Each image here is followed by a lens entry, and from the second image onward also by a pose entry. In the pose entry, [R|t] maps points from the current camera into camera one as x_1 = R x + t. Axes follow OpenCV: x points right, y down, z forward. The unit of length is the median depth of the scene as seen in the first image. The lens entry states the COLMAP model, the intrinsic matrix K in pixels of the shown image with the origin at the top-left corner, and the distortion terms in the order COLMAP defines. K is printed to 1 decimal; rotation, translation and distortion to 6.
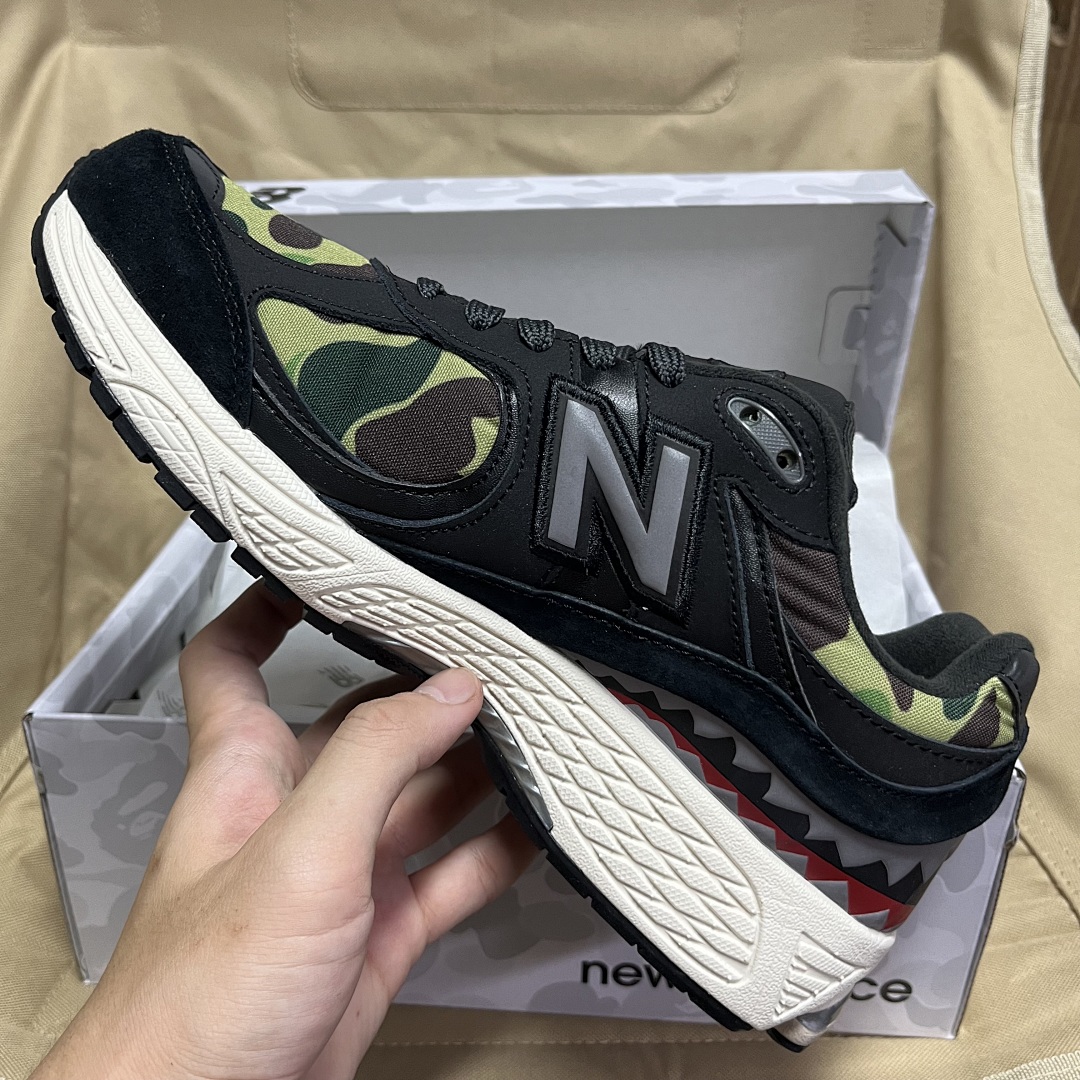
lens RADIAL K [[1121.3, 0, 571.5], [0, 1121.3, 546.5], [0, 0, 1]] dist [0.002572, -0.012505]
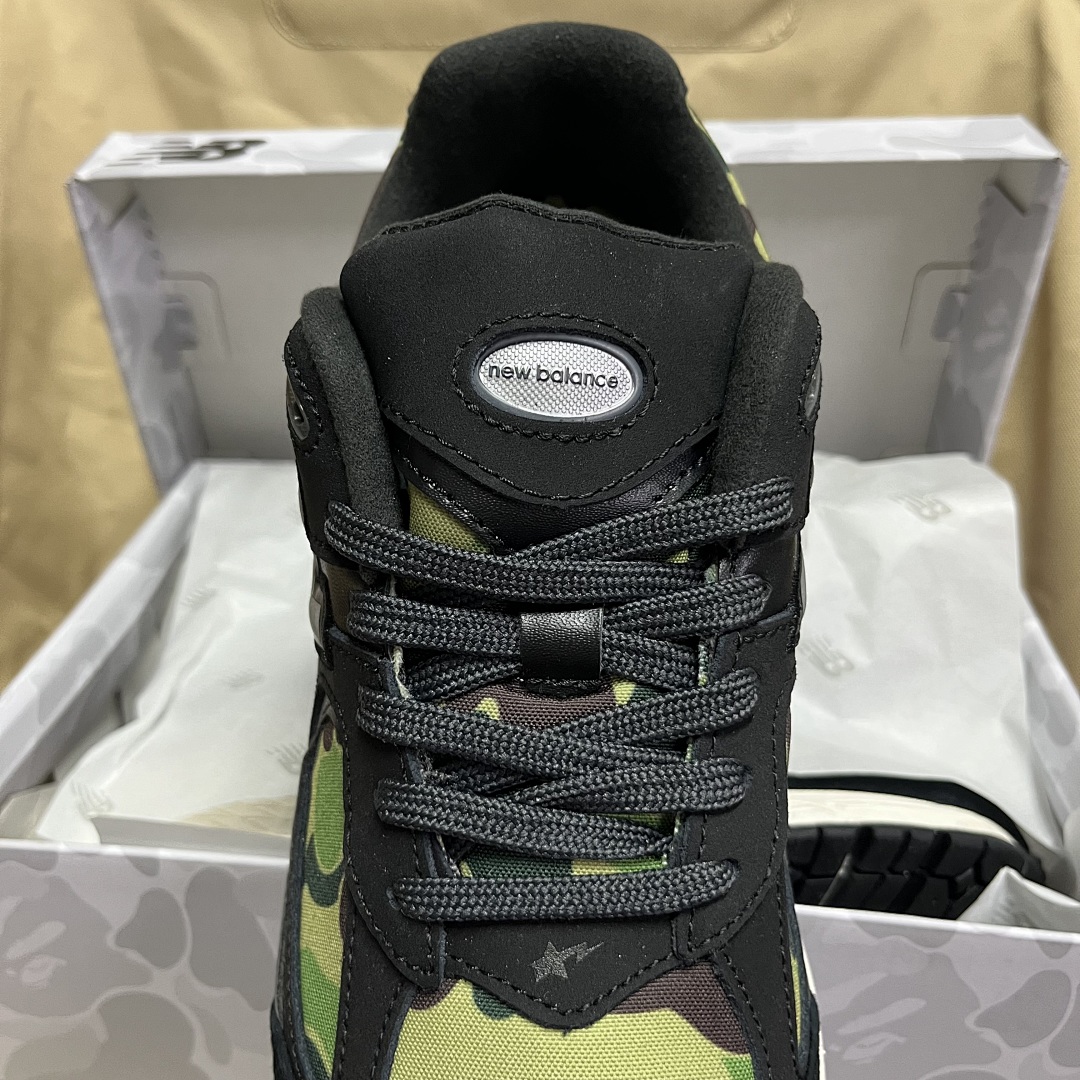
lens RADIAL K [[1132.1, 0, 548.6], [0, 1132.1, 546.1], [0, 0, 1]] dist [-0.006047, -0.004529]
pose [[0.999384, 0.011080, -0.033308, -0.006059], [-0.010075, 0.999494, 0.030178, -0.051477], [0.033626, -0.029824, 0.998989, 0.177164]]
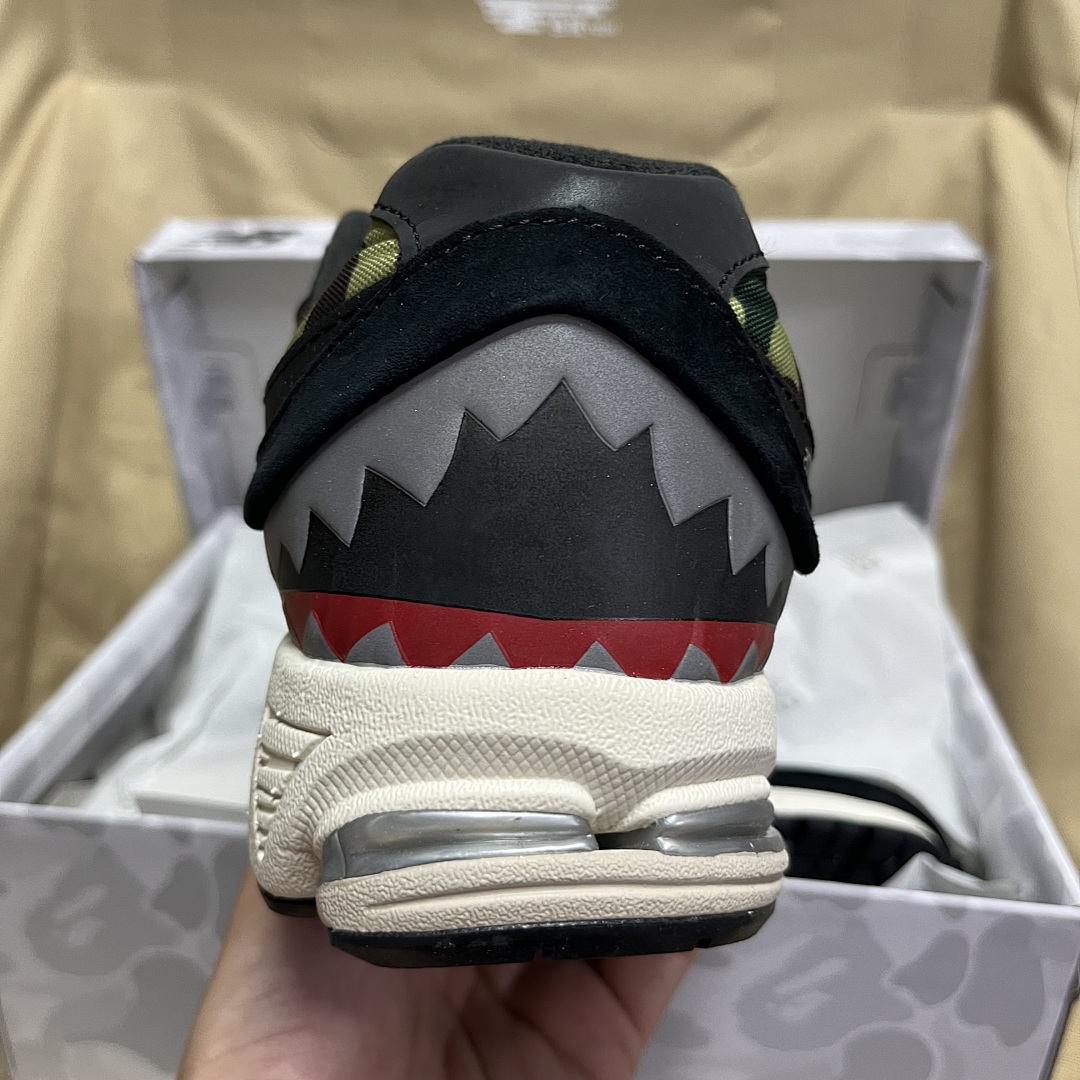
lens RADIAL K [[1146.9, 0, 568.8], [0, 1146.9, 541.3], [0, 0, 1]] dist [0.005640, -0.019182]
pose [[0.999240, 0.027114, -0.028021, 0.013976], [-0.028644, 0.998036, -0.055712, -0.014377], [0.026456, 0.056472, 0.998054, 0.067185]]
